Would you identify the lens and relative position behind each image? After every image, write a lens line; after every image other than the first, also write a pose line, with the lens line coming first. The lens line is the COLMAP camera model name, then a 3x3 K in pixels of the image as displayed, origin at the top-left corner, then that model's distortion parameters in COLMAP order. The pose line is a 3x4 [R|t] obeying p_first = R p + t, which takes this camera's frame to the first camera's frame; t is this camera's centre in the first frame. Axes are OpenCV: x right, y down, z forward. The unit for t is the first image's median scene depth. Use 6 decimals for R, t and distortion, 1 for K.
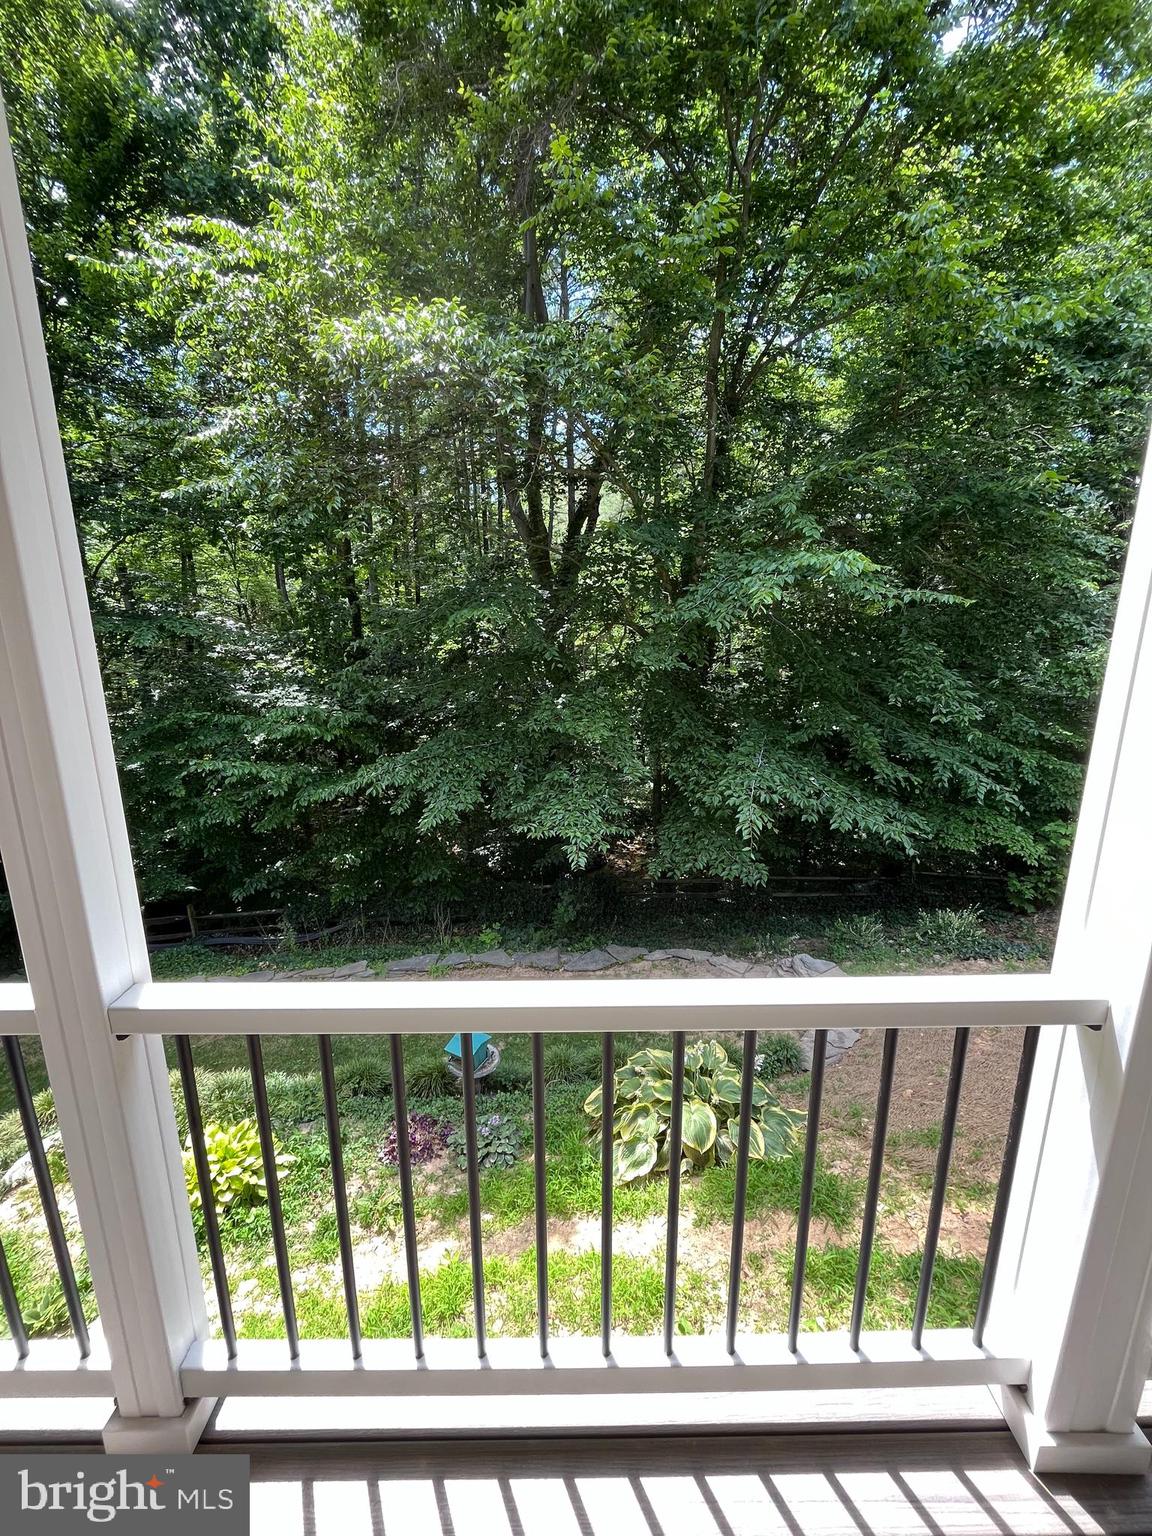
lens RADIAL K [[623.2, 0, 575.4], [0, 623.2, 762.9], [0, 0, 1]] dist [-0.006038, 0.000330]
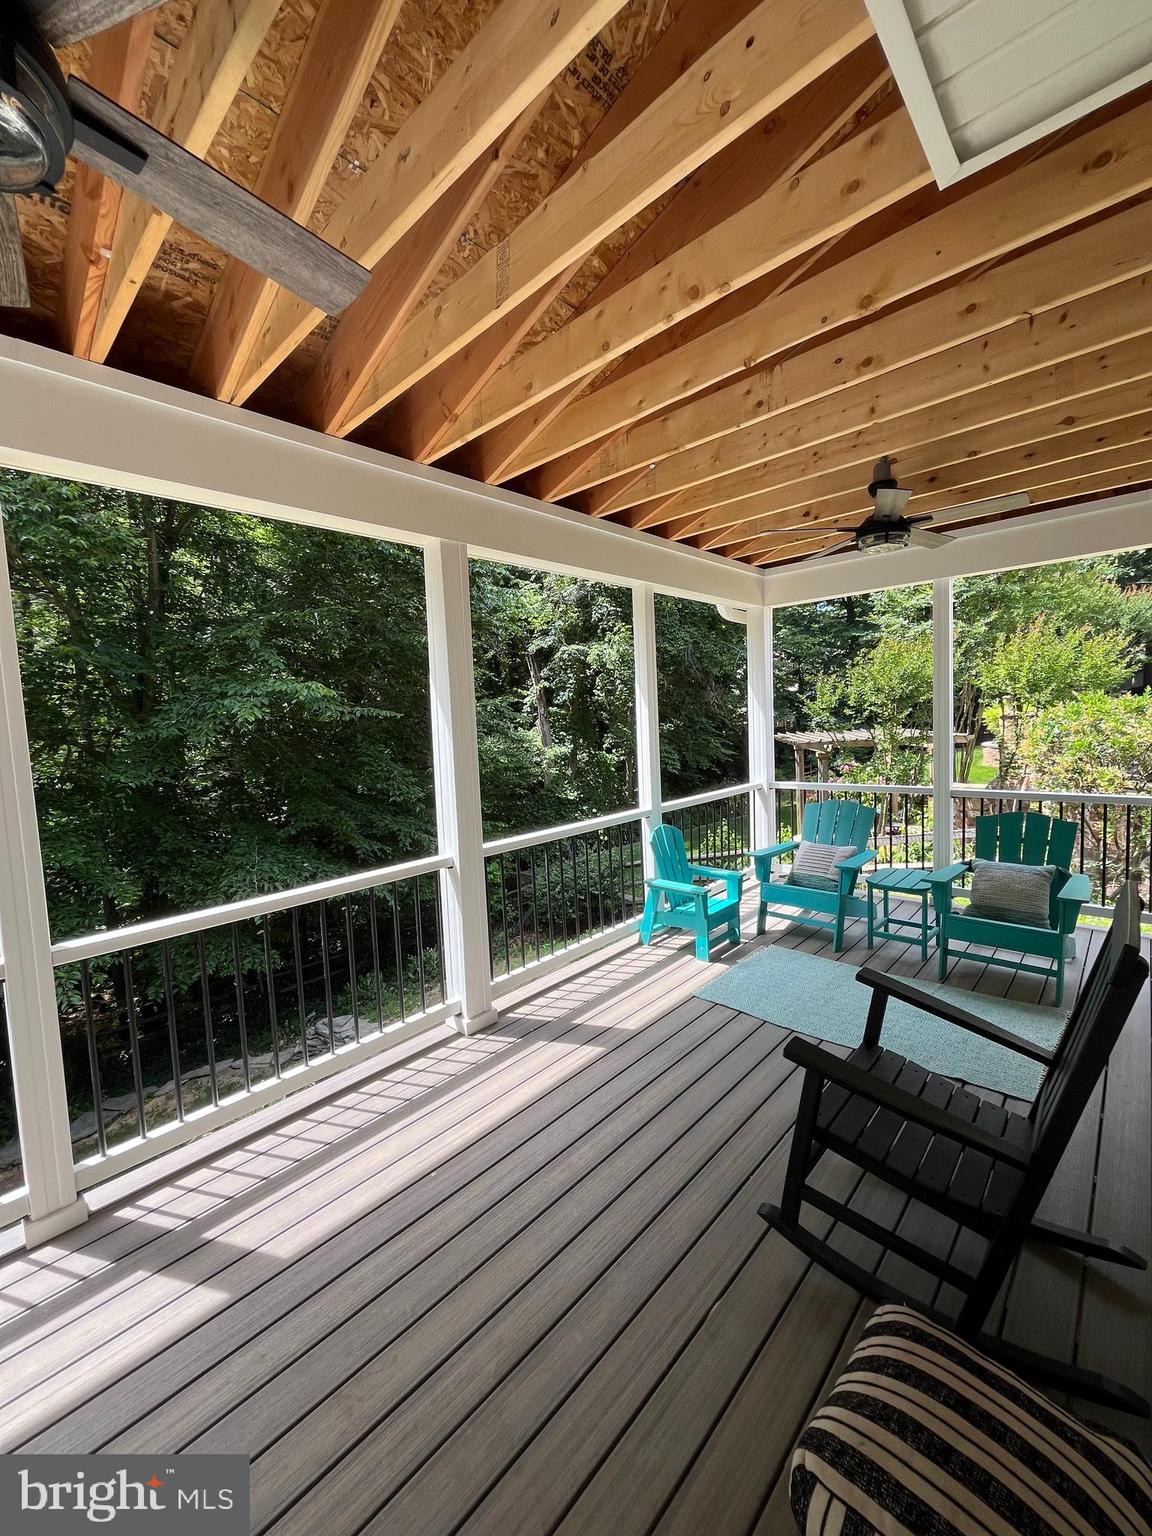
lens RADIAL K [[623.2, 0, 584.2], [0, 623.2, 757.7], [0, 0, 1]] dist [-0.006038, 0.000330]
pose [[0.673388, -0.074822, 0.735493, -0.124136], [0.199359, 0.976388, -0.083198, 0.034725], [-0.711902, 0.202652, 0.672405, -0.215442]]
